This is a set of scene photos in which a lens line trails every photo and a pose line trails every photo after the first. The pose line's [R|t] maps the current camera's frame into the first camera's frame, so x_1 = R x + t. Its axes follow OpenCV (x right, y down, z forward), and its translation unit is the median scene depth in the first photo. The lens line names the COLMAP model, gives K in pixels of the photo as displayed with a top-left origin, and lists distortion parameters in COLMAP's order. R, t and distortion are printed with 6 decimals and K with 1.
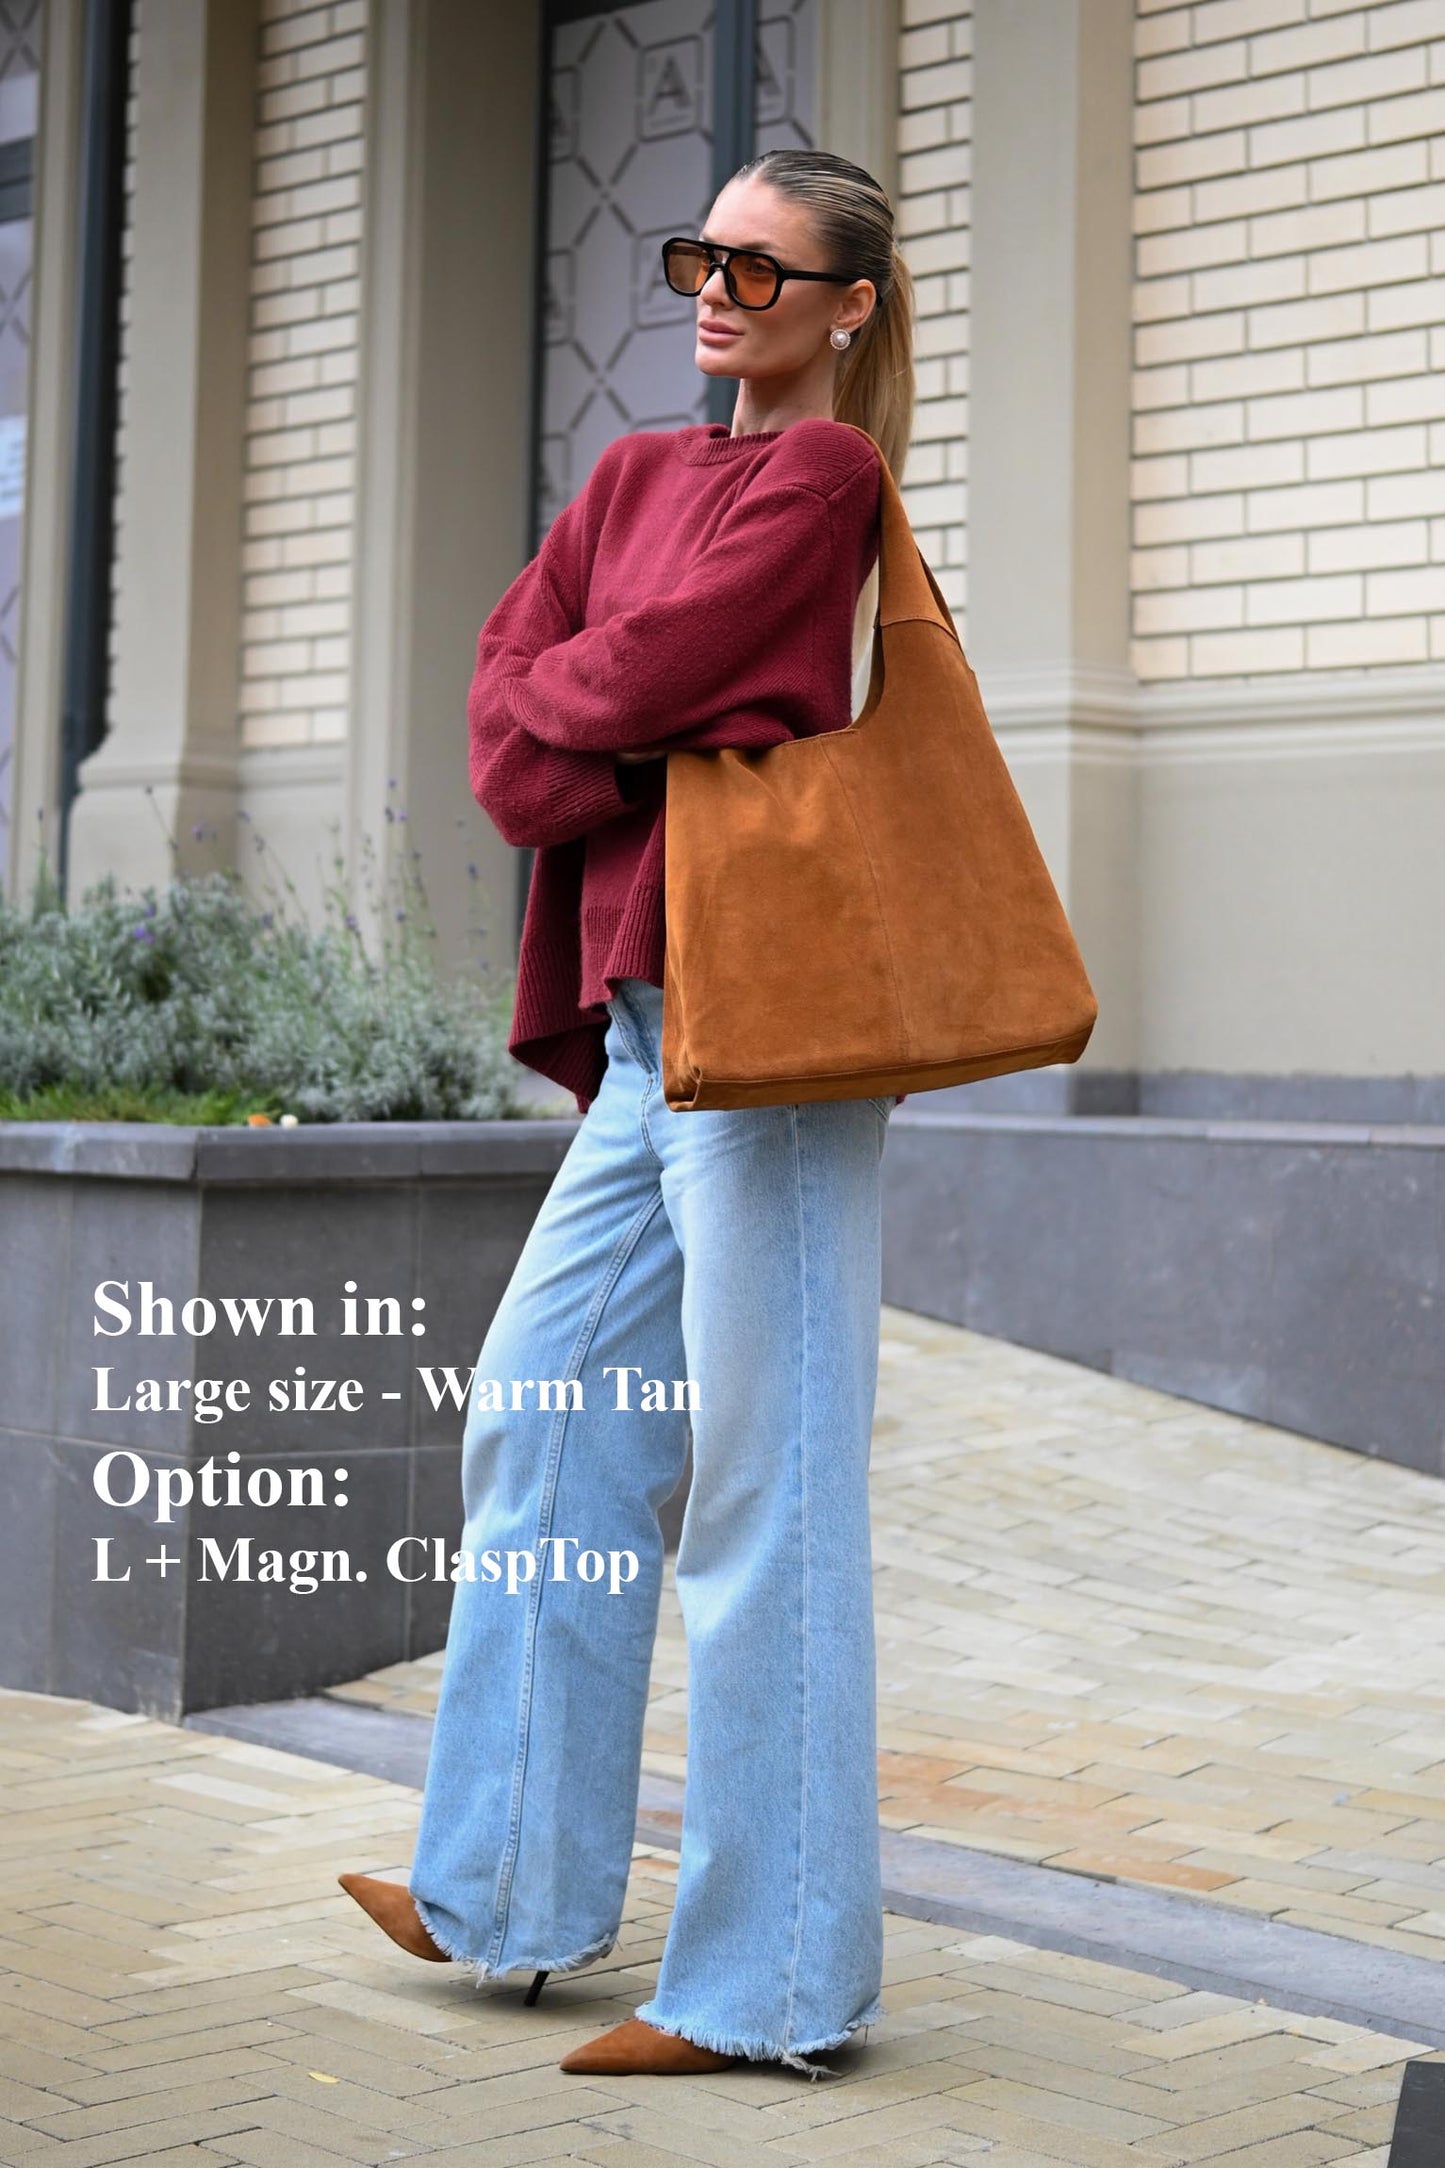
lens RADIAL K [[4160.5, 0, 699.4], [0, 4160.5, 667.6], [0, 0, 1]] dist [-0.001731, 0.076227]
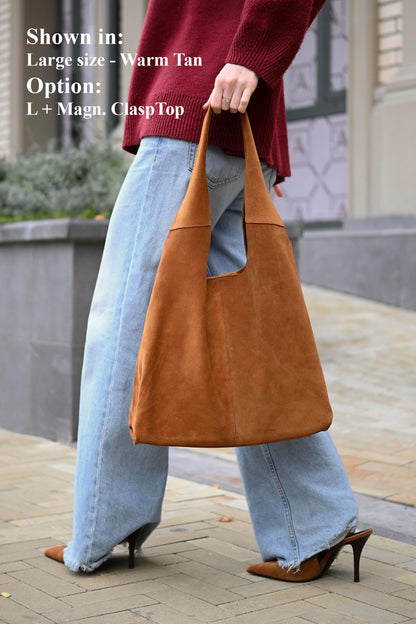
lens RADIAL K [[1234.2, 0, 193.5], [0, 1234.2, 282.0], [0, 0, 1]] dist [-0.001944, 0.392477]
pose [[0.988331, -0.018446, -0.151199, 0.066507], [0.033564, 0.994615, 0.098057, 0.074987], [0.148576, -0.101987, 0.983628, 0.249063]]
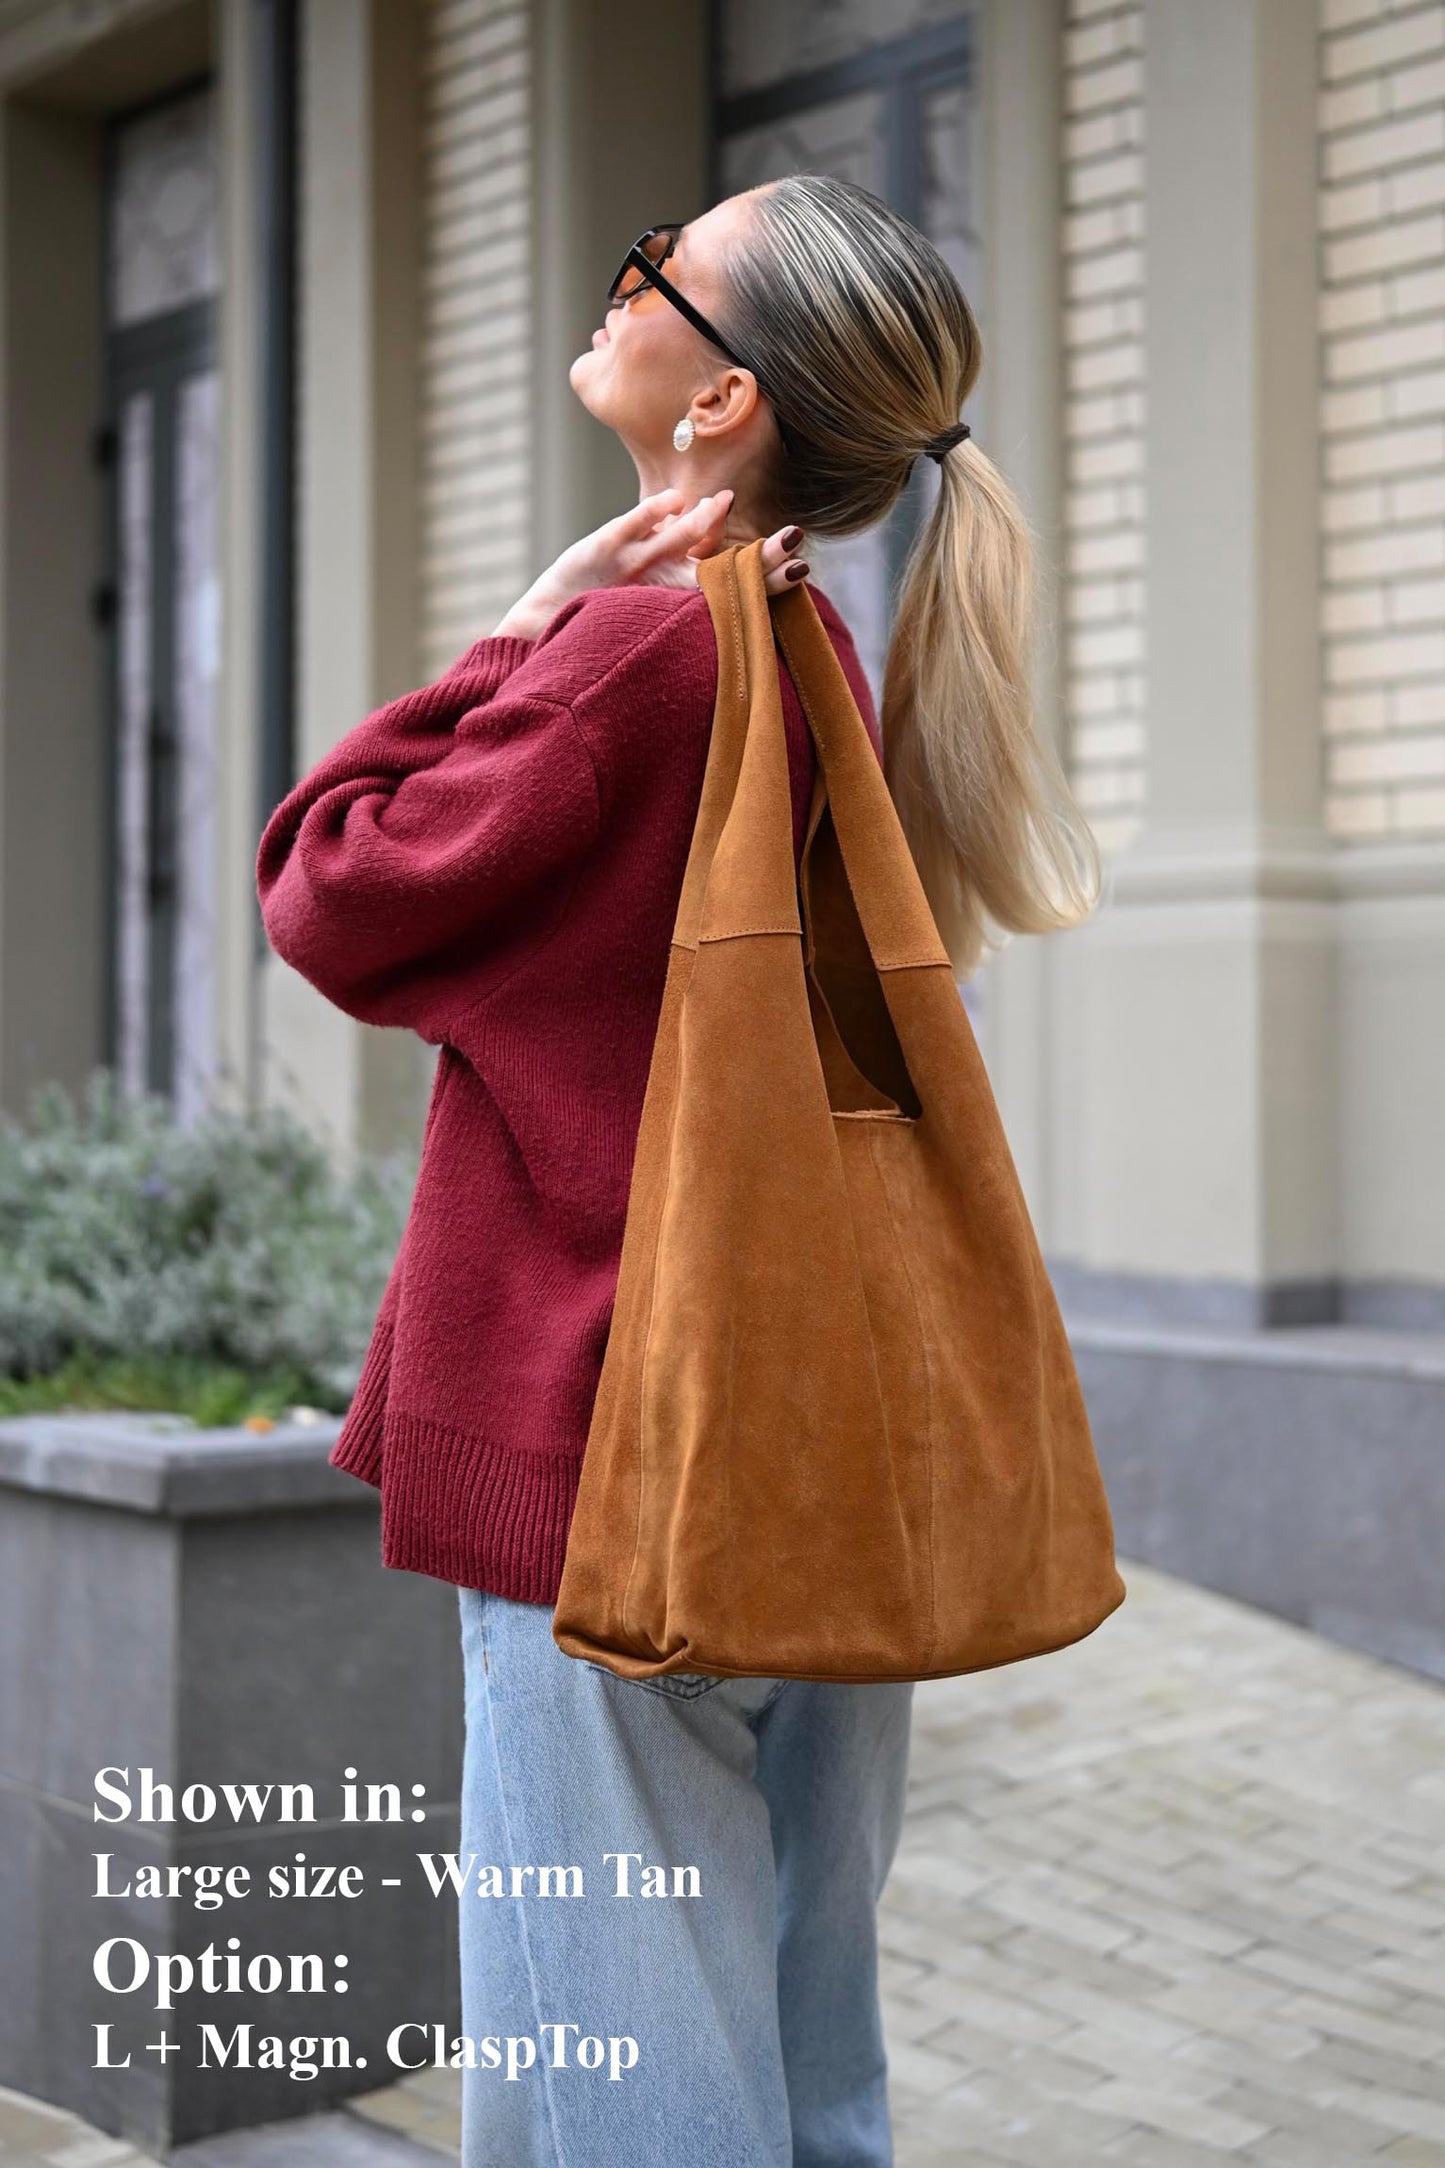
lens RADIAL K [[3606.2, 0, 735.1], [0, 3606.2, 976.2], [0, 0, 1]] dist [-0.037540, 0.575557]
pose [[0.996522, -0.022465, -0.080247, 0.050938], [0.027430, 0.997742, 0.061314, -0.024510], [0.078688, -0.063302, 0.994887, 0.283697]]
